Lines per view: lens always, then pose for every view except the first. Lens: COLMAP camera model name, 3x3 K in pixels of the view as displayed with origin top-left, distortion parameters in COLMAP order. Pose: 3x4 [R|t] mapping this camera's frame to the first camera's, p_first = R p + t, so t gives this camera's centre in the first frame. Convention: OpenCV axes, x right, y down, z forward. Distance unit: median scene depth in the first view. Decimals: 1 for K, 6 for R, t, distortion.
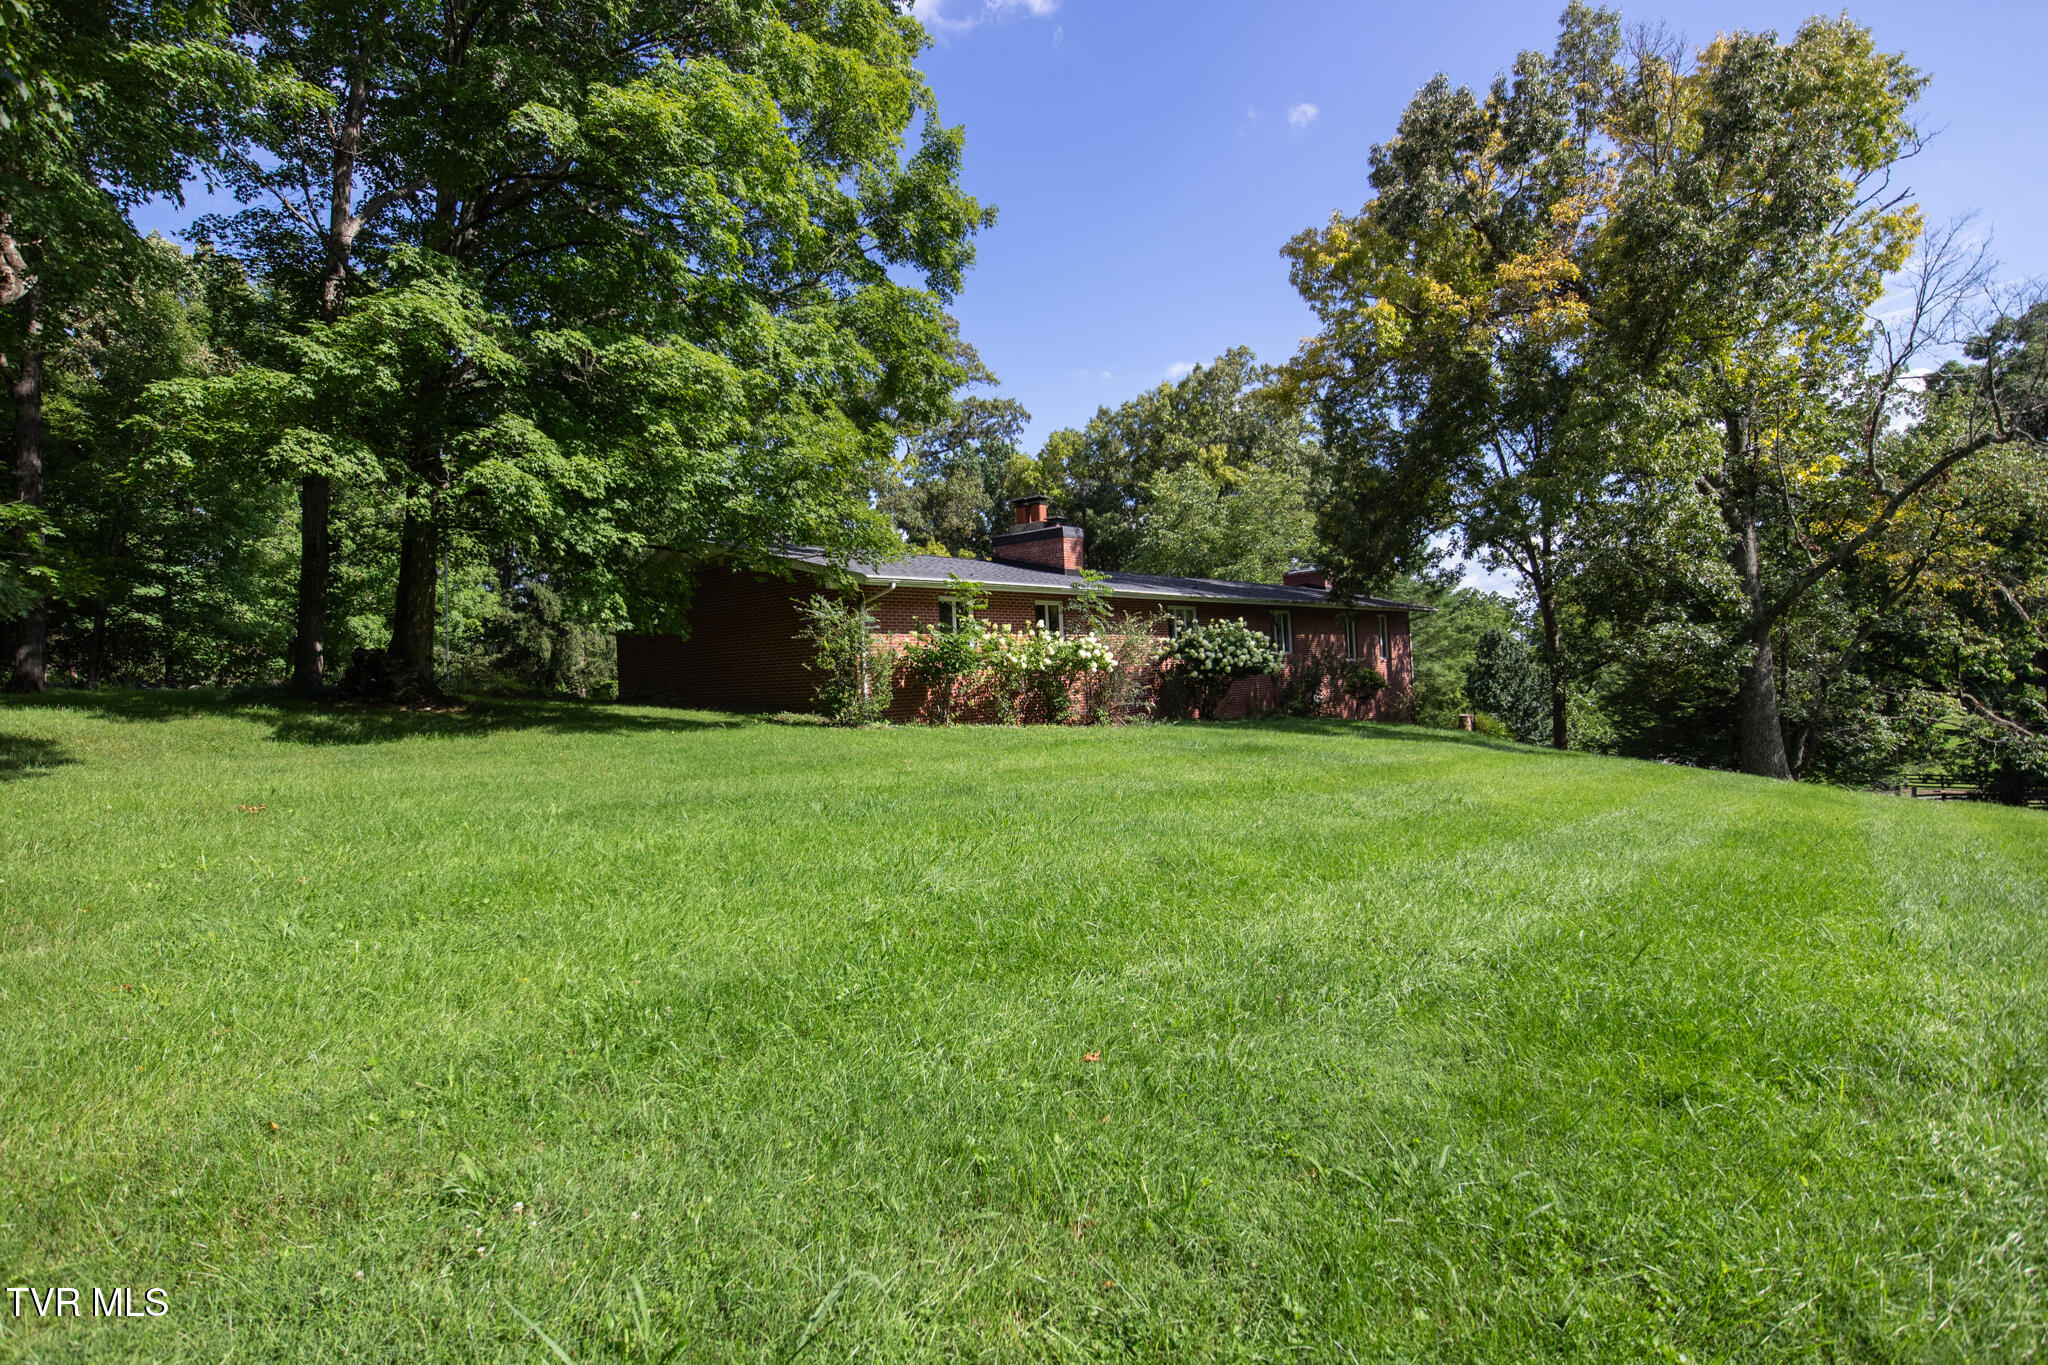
lens RADIAL K [[1016.1, 0, 1024.5], [0, 1016.1, 644.9], [0, 0, 1]] dist [-0.003086, -0.000723]
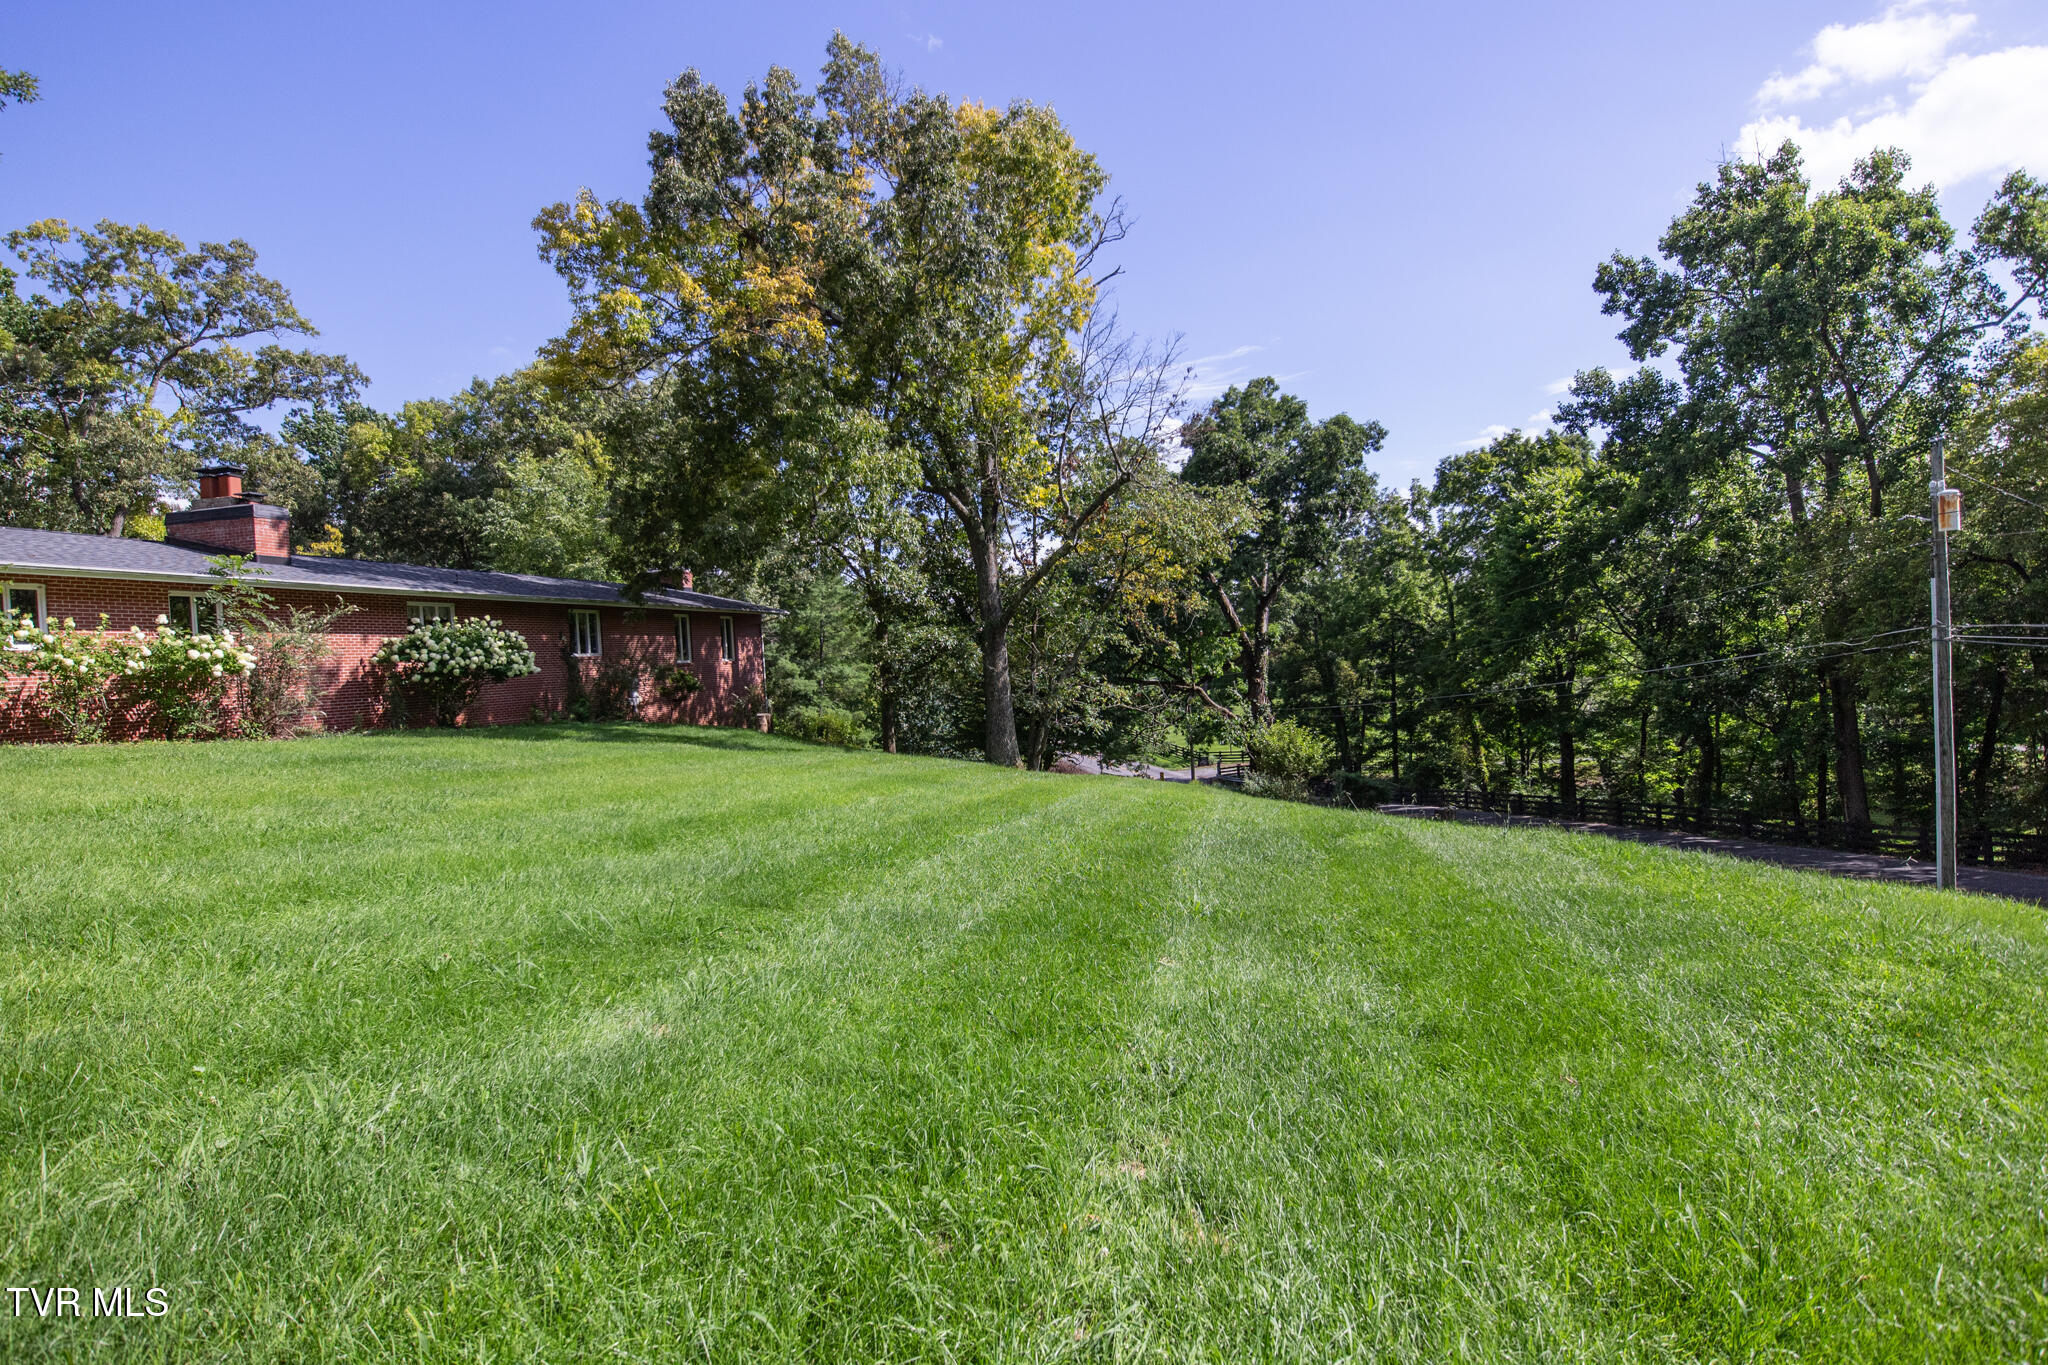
lens RADIAL K [[1030.7, 0, 1023.7], [0, 1030.7, 683.6], [0, 0, 1]] dist [-0.011547, 0.000223]
pose [[0.889207, -0.014901, 0.457263, 0.226982], [-0.000311, 0.999450, 0.033173, 0.003588], [-0.457506, -0.029640, 0.888713, -0.052899]]
